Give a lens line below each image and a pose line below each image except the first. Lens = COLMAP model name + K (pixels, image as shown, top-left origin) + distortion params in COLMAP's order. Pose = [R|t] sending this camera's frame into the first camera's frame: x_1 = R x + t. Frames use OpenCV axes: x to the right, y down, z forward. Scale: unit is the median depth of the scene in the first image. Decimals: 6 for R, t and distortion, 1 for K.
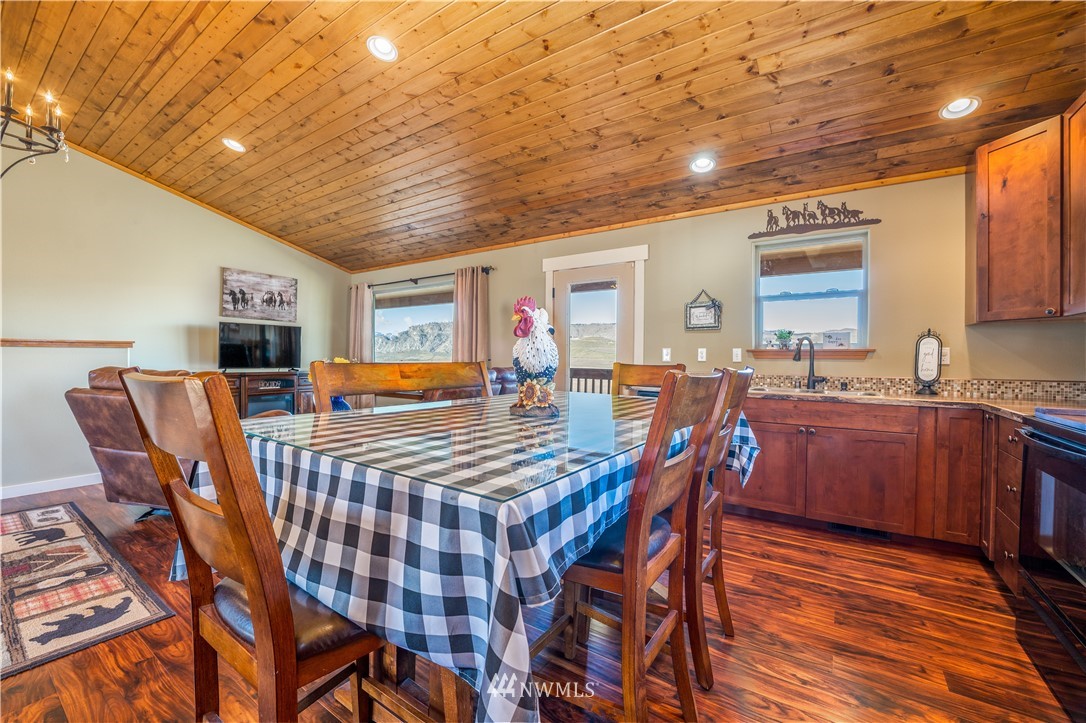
lens RADIAL K [[442.7, 0, 537.3], [0, 442.7, 361.6], [0, 0, 1]] dist [-0.032950, 0.005549]
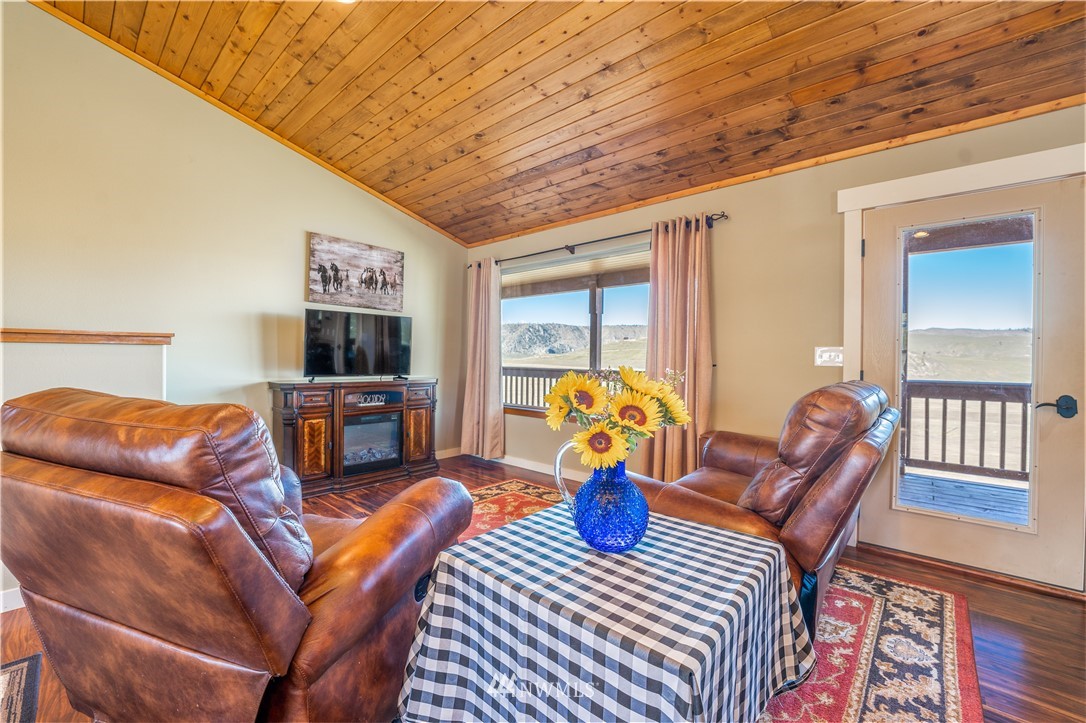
lens RADIAL K [[442.7, 0, 537.3], [0, 442.7, 361.6], [0, 0, 1]] dist [-0.032950, 0.005549]
pose [[0.992154, 0.001915, -0.125006, -0.293557], [-0.002407, 0.999990, -0.003786, -0.006549], [0.124998, 0.004057, 0.992149, 0.377238]]
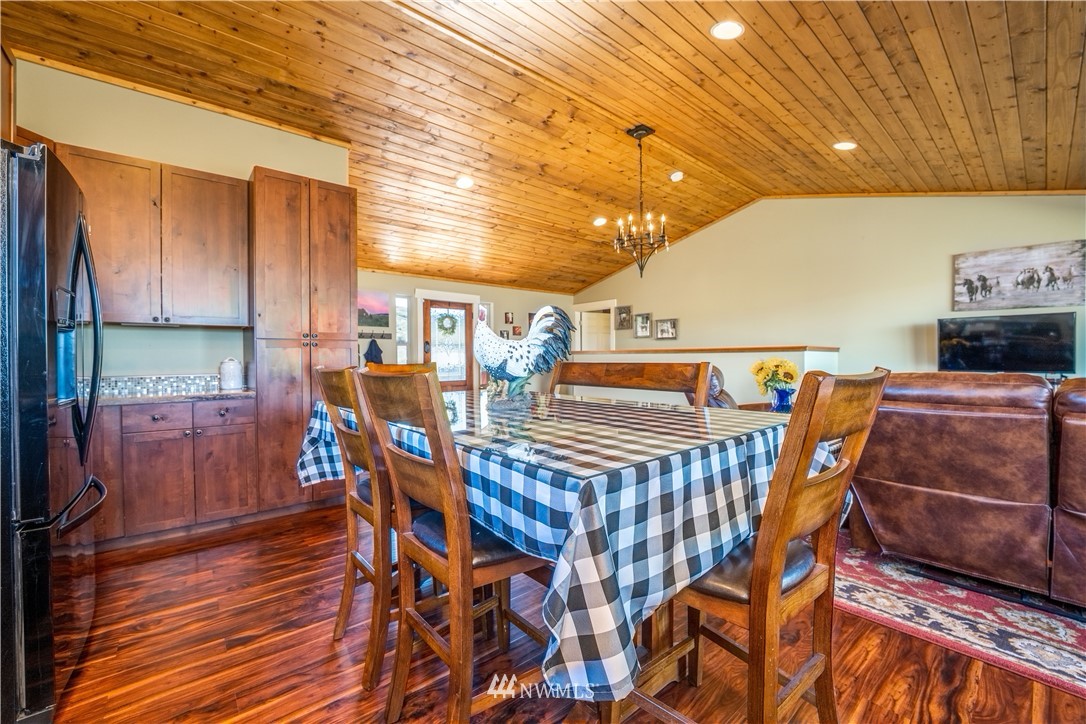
lens RADIAL K [[442.7, 0, 537.3], [0, 442.7, 362.1], [0, 0, 1]] dist [-0.032950, 0.005549]
pose [[-0.262031, 0.002556, -0.965056, 0.355342], [-0.005962, 0.999973, 0.004267, -0.001521], [0.965041, 0.006872, -0.262009, 0.458611]]
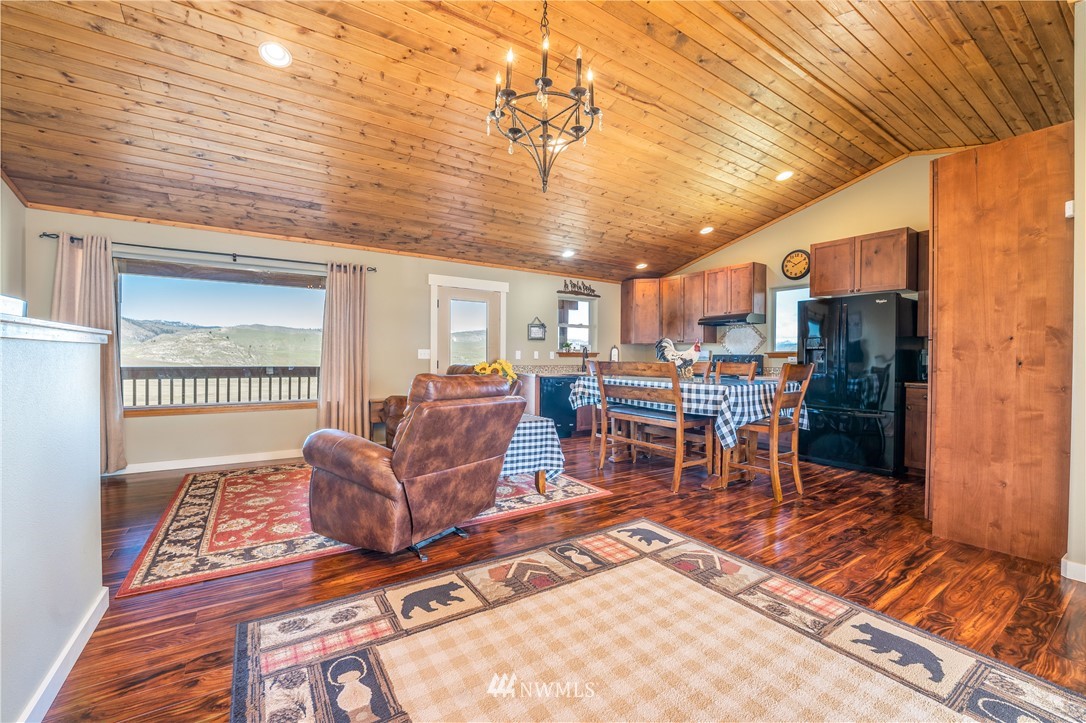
lens RADIAL K [[442.7, 0, 537.3], [0, 442.7, 361.6], [0, 0, 1]] dist [-0.032950, 0.005549]
pose [[0.373452, -0.016061, 0.927510, -0.942995], [0.005209, 0.999871, 0.015216, -0.012582], [-0.927635, -0.000851, 0.373487, 0.278316]]
